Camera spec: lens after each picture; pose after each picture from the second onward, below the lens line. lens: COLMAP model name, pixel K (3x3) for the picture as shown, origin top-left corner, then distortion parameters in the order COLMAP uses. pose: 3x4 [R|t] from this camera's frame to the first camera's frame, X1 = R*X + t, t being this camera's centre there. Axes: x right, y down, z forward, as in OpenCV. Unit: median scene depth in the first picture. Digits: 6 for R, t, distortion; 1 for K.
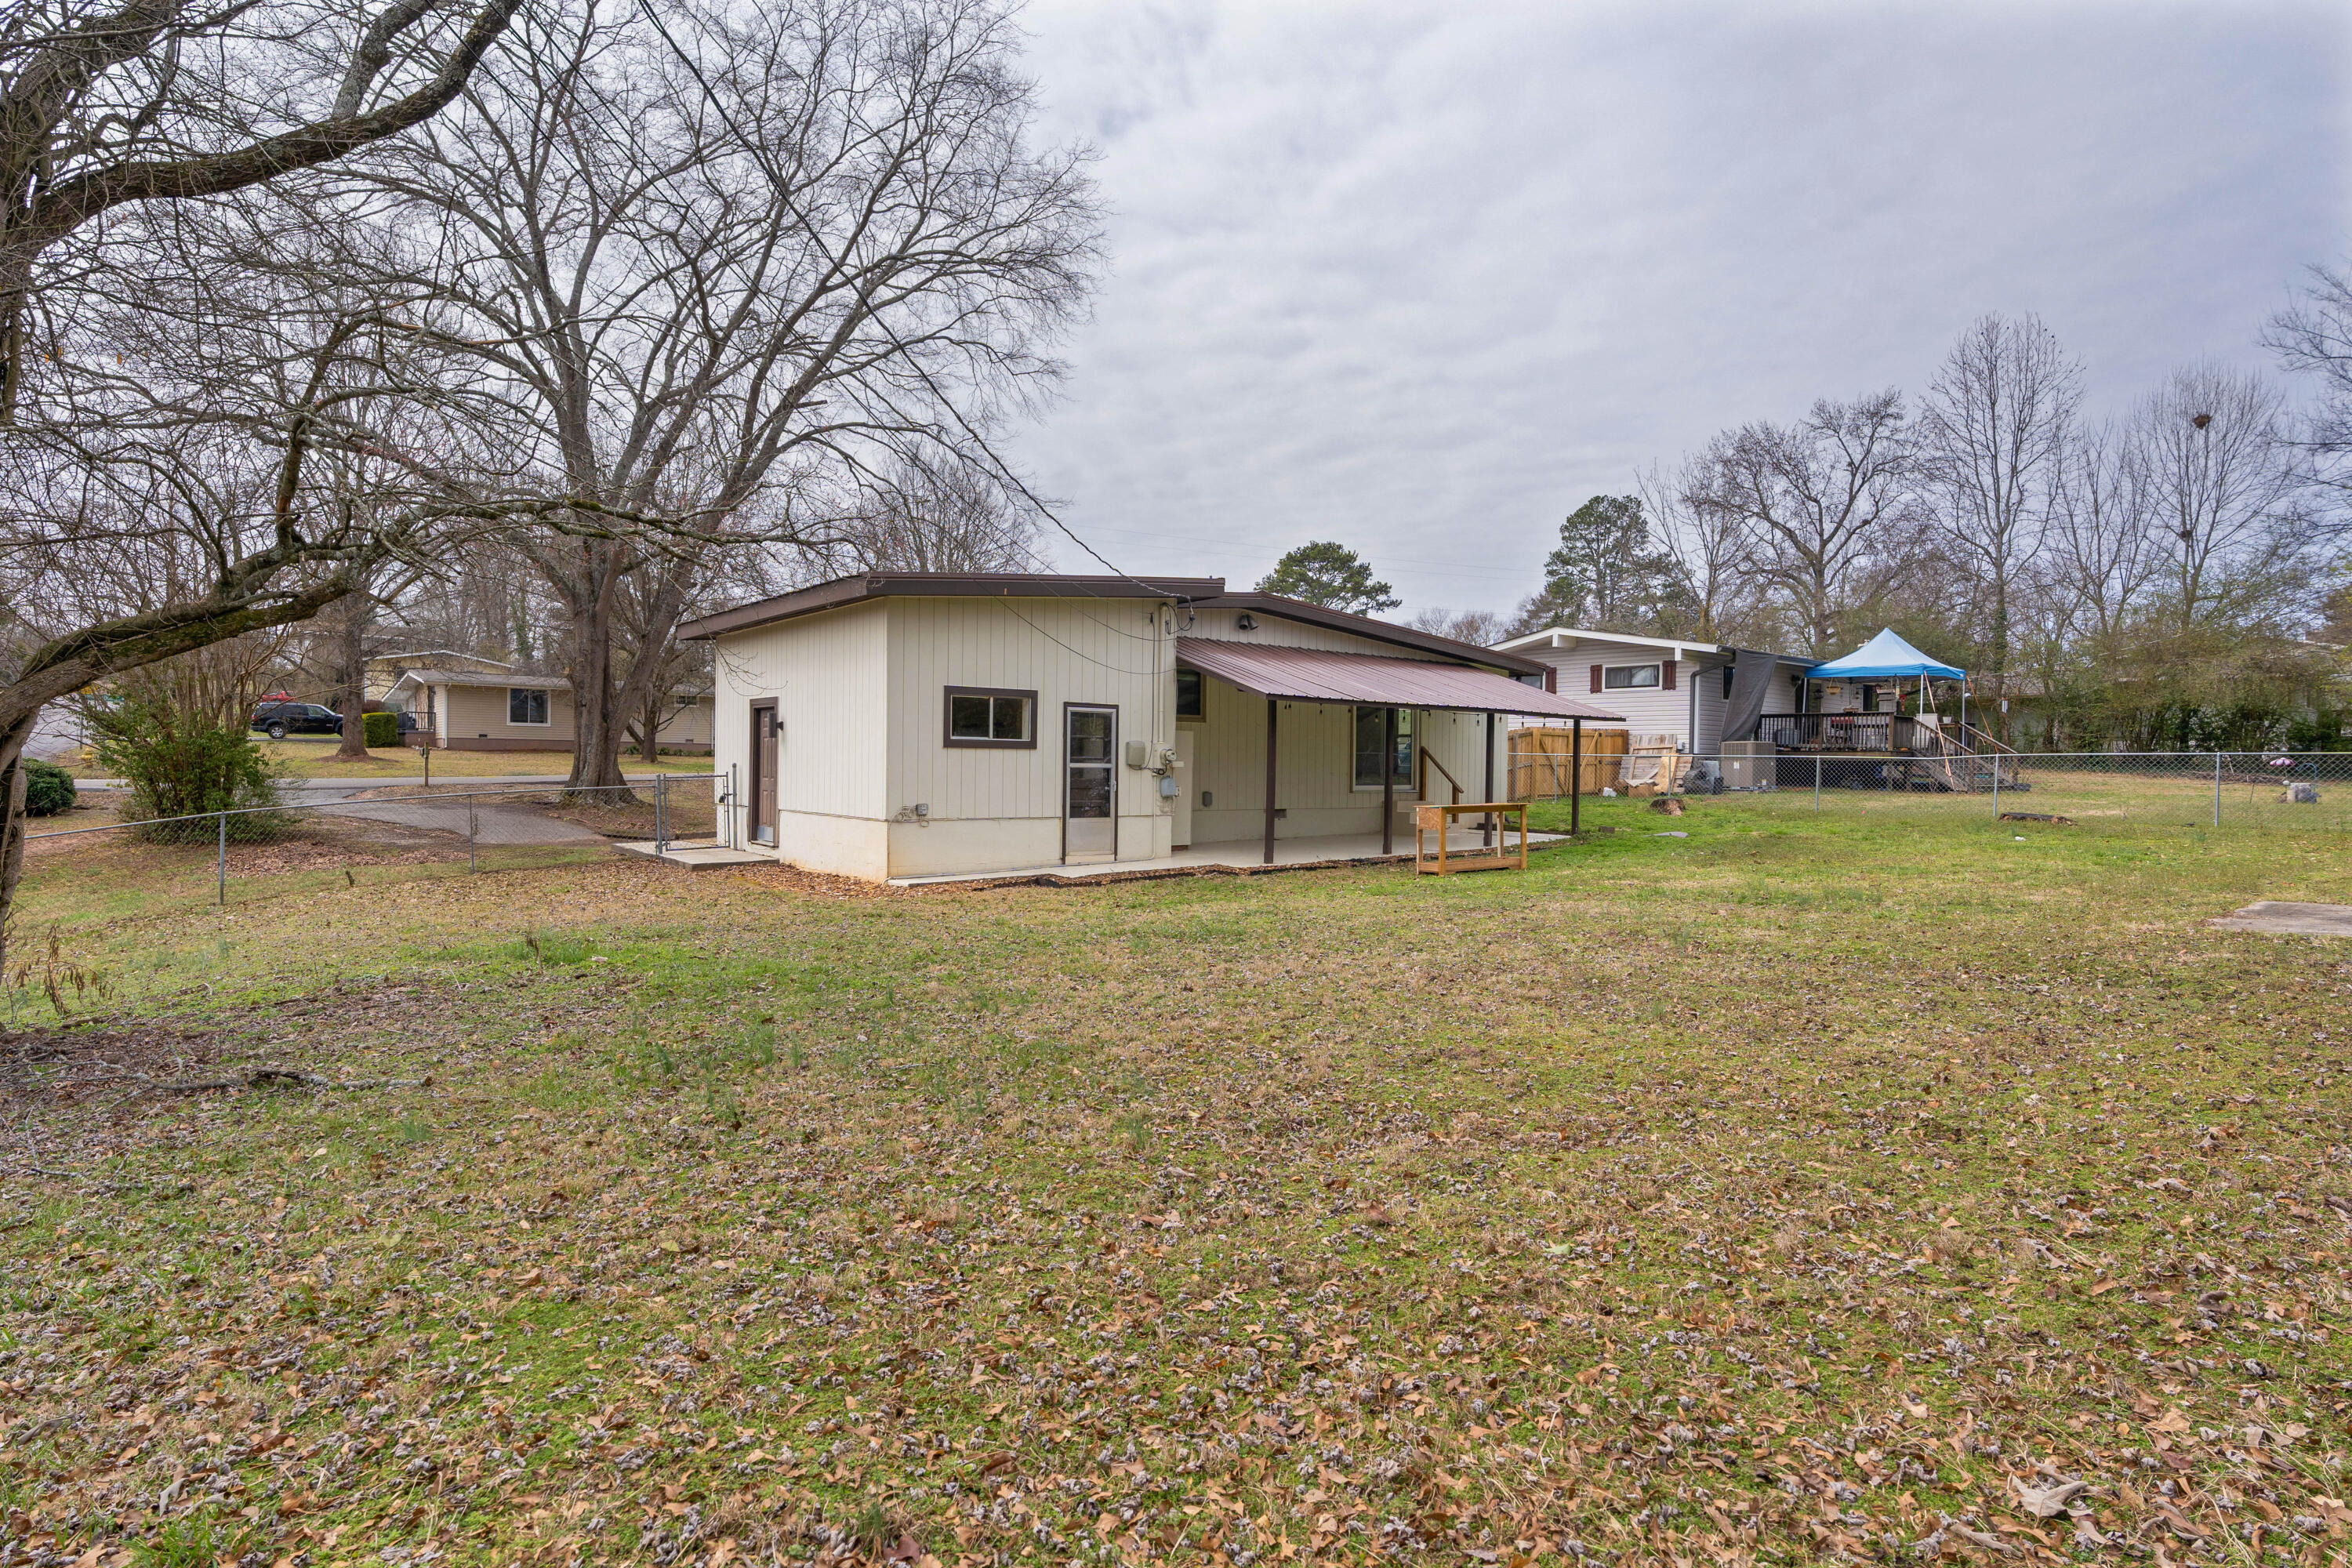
lens RADIAL K [[1331.7, 0, 1176.0], [0, 1331.7, 784.0], [0, 0, 1]] dist [-0.000185, 0.000313]
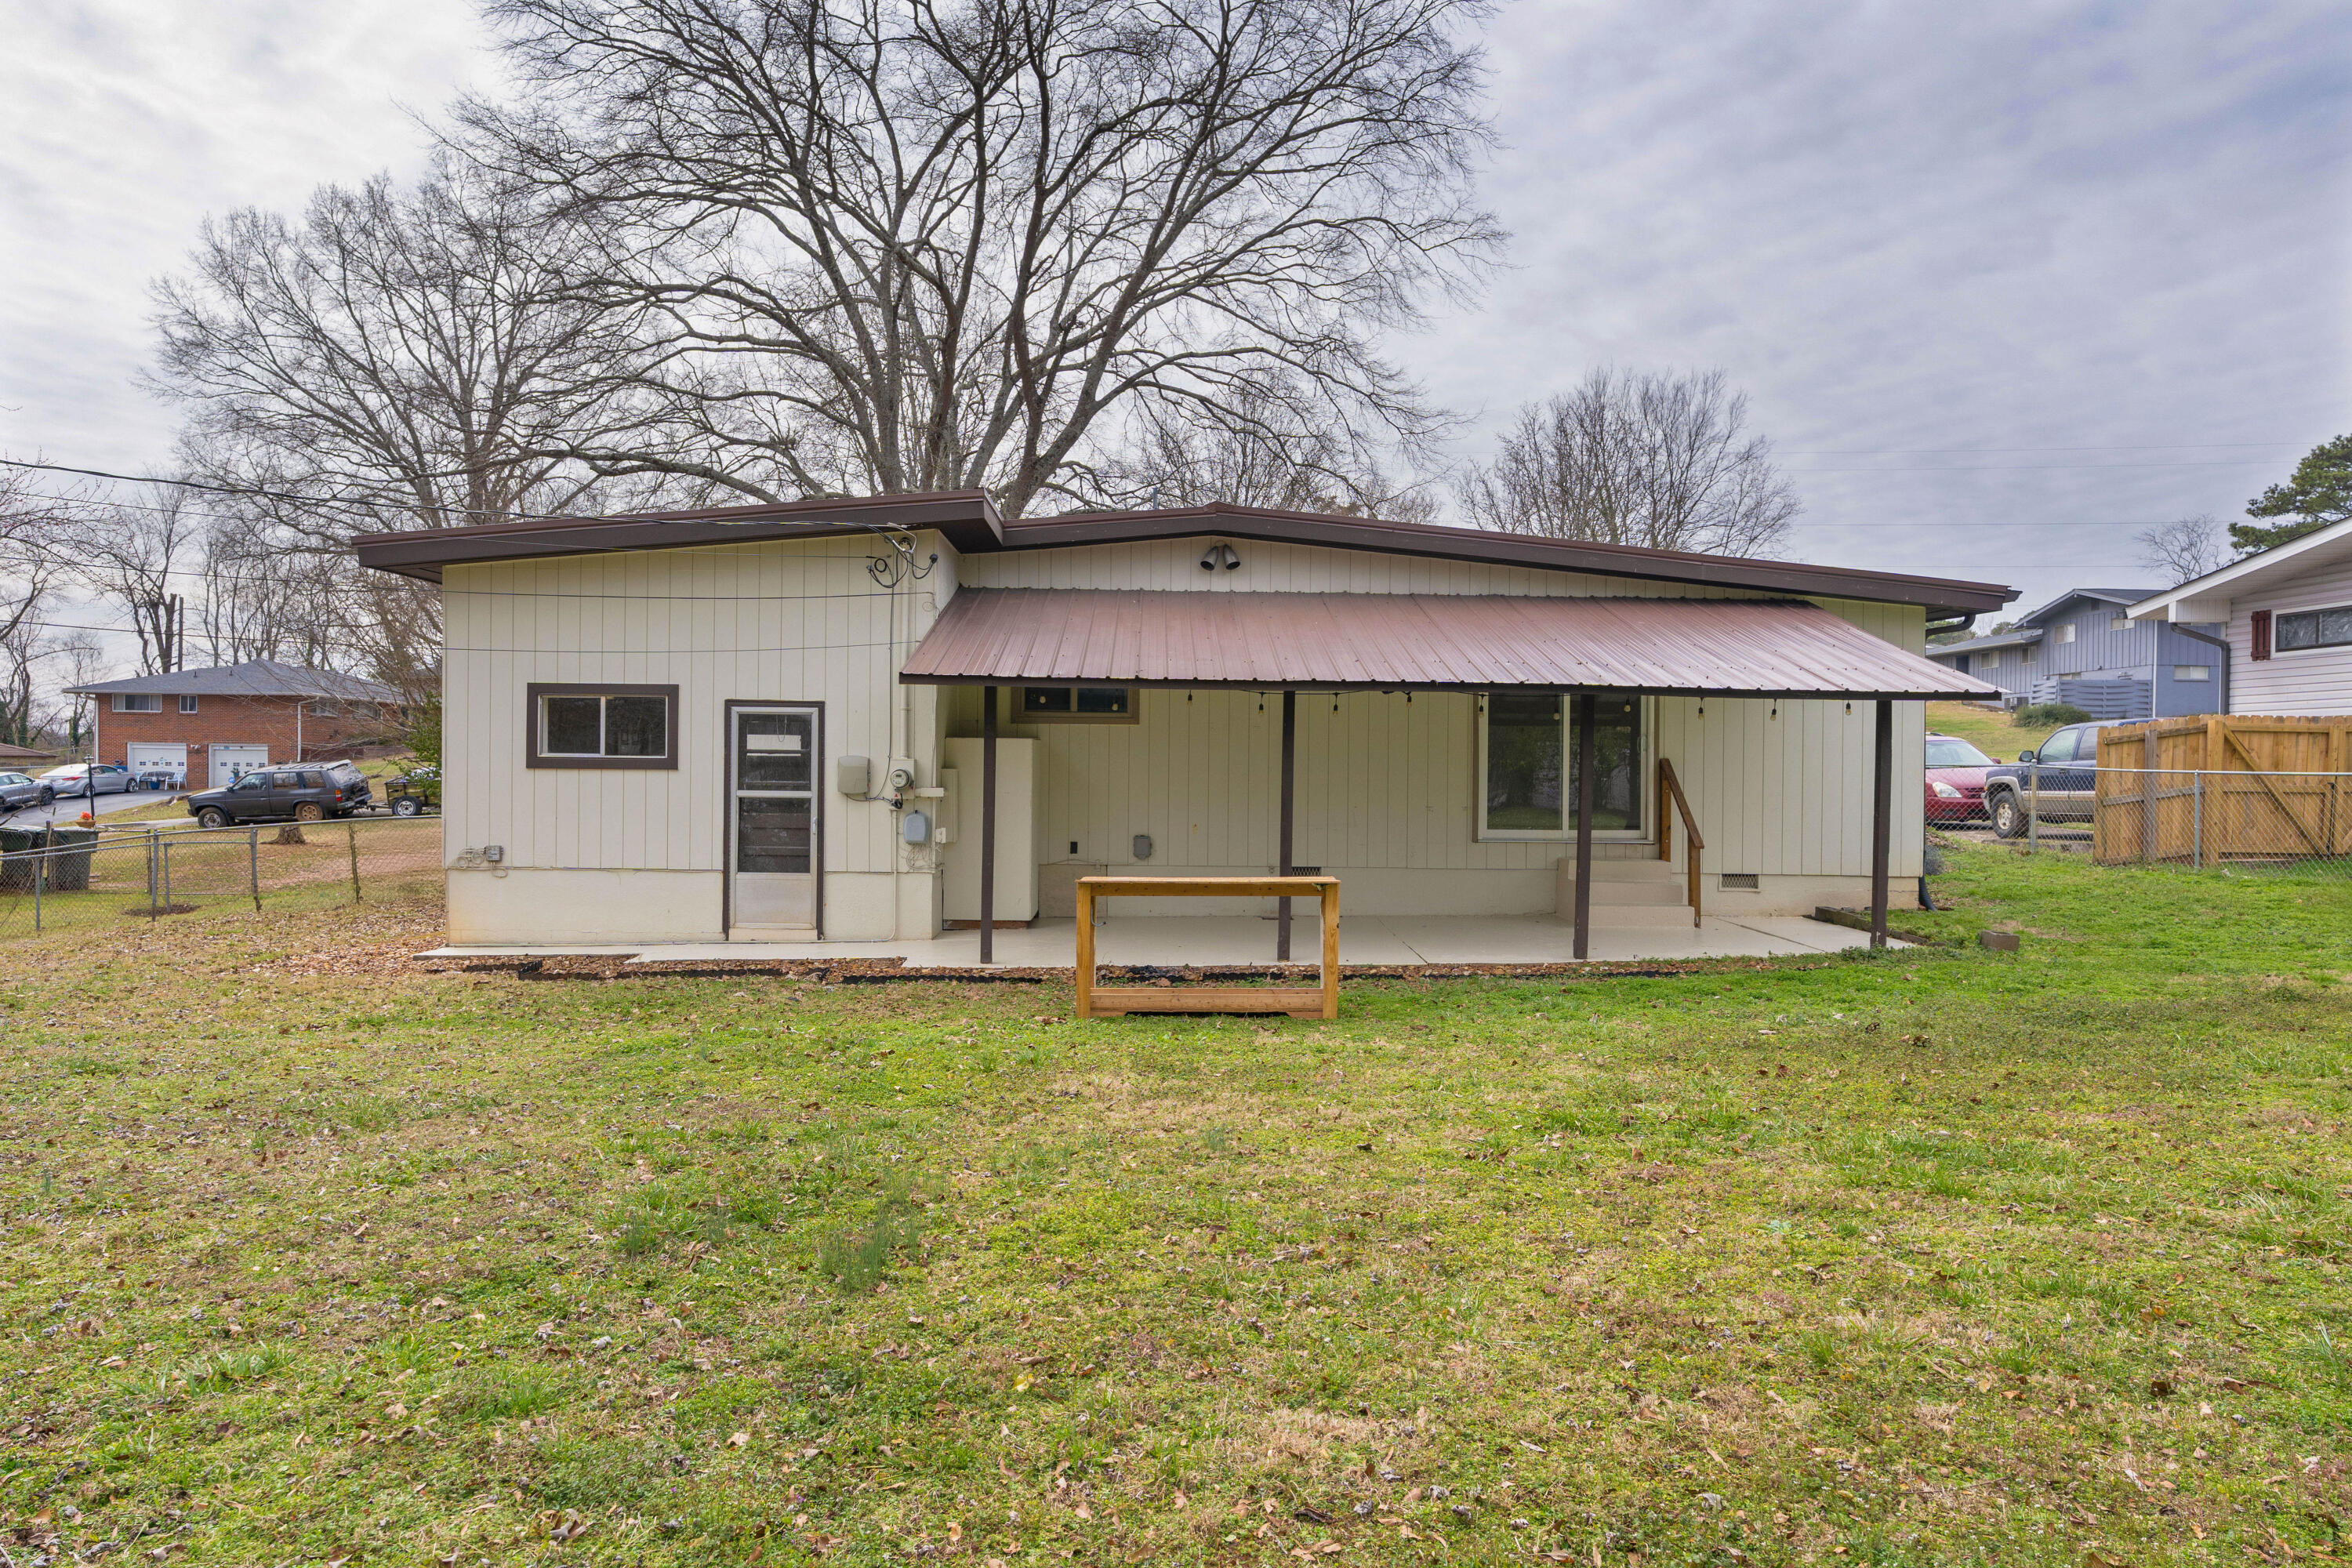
lens RADIAL K [[1482.9, 0, 1176.0], [0, 1482.9, 784.0], [0, 0, 1]] dist [-0.008594, -0.002060]
pose [[0.768047, 0.004161, -0.640380, 0.531579], [-0.011616, 0.999905, -0.007435, -0.014751], [0.640288, 0.013149, 0.768023, 0.528032]]
